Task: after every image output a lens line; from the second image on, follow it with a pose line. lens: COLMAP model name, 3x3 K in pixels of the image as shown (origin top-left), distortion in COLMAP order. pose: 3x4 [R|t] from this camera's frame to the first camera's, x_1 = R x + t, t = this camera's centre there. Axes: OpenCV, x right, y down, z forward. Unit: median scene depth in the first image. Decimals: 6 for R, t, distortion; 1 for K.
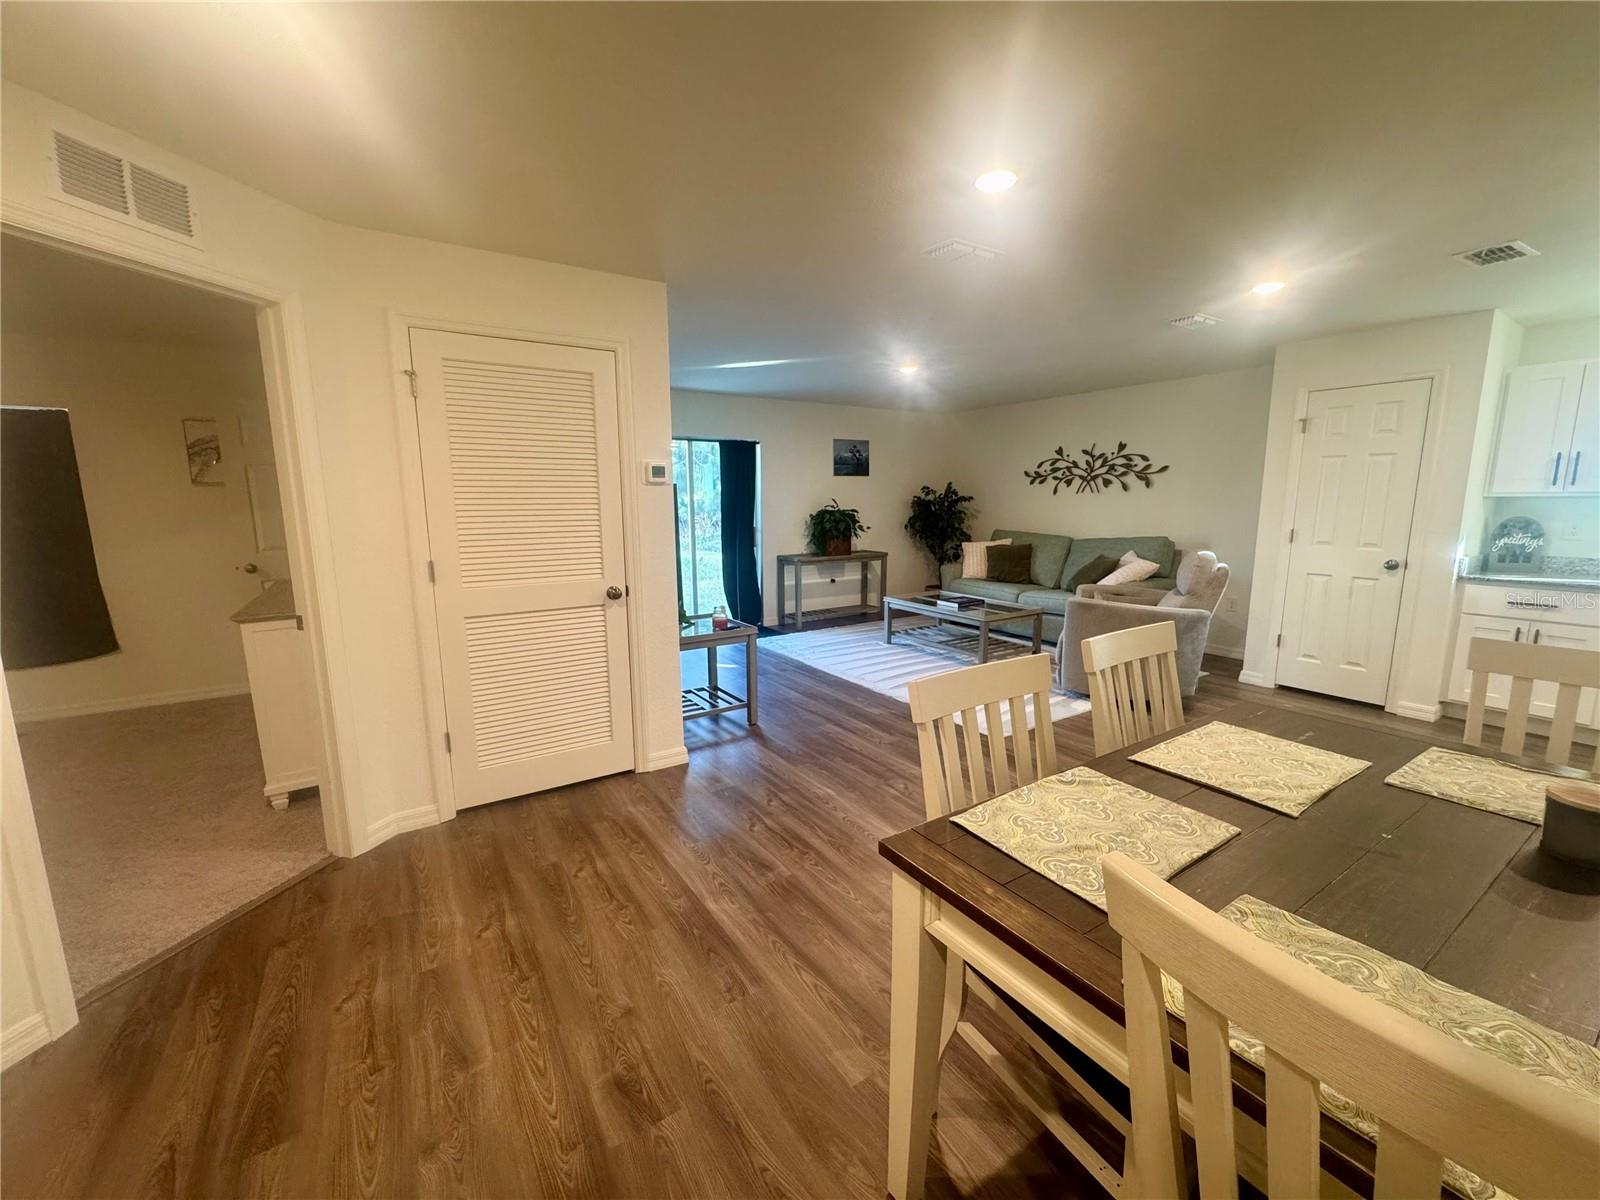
lens RADIAL K [[638.9, 0, 797.6], [0, 638.9, 602.2], [0, 0, 1]] dist [-0.003152, 0.000493]
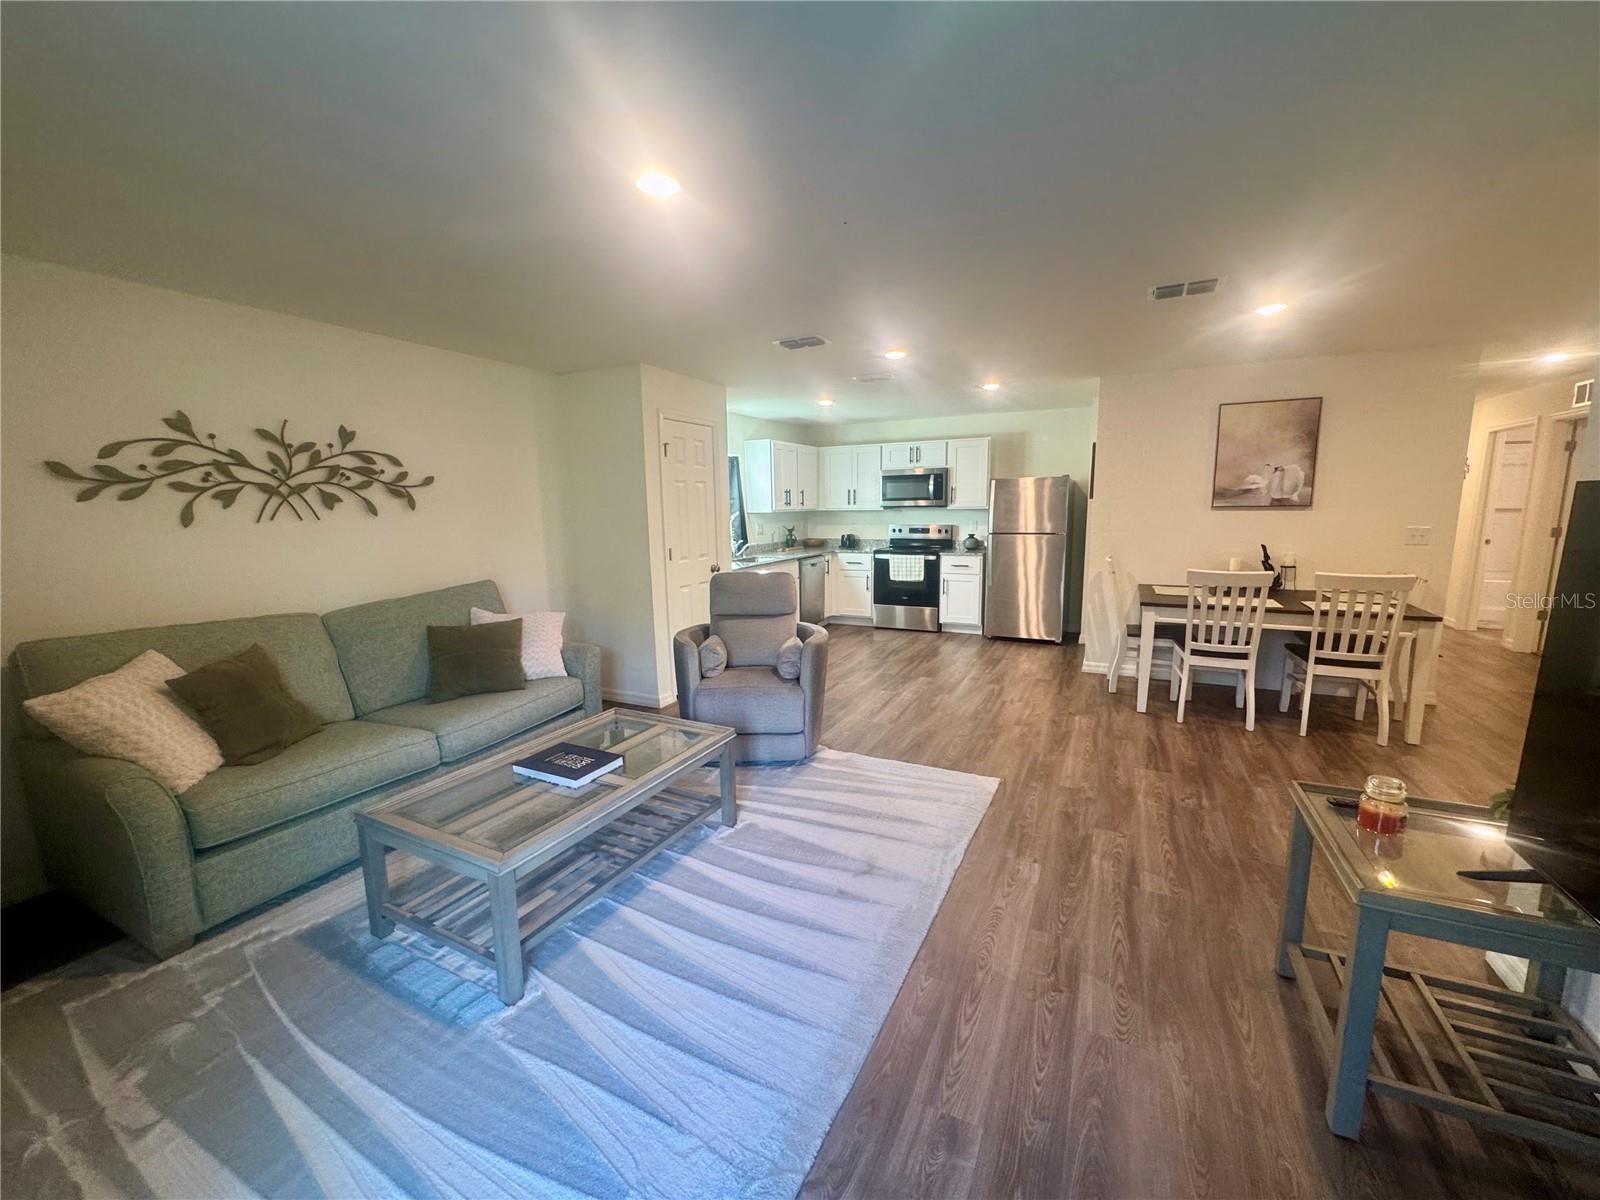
lens RADIAL K [[638.9, 0, 798.8], [0, 638.9, 604.8], [0, 0, 1]] dist [-0.003152, 0.000493]
pose [[-0.506201, -0.120583, 0.853944, -0.178045], [0.158436, 0.960322, 0.229522, -0.172224], [-0.847737, 0.251480, -0.467011, 0.986679]]
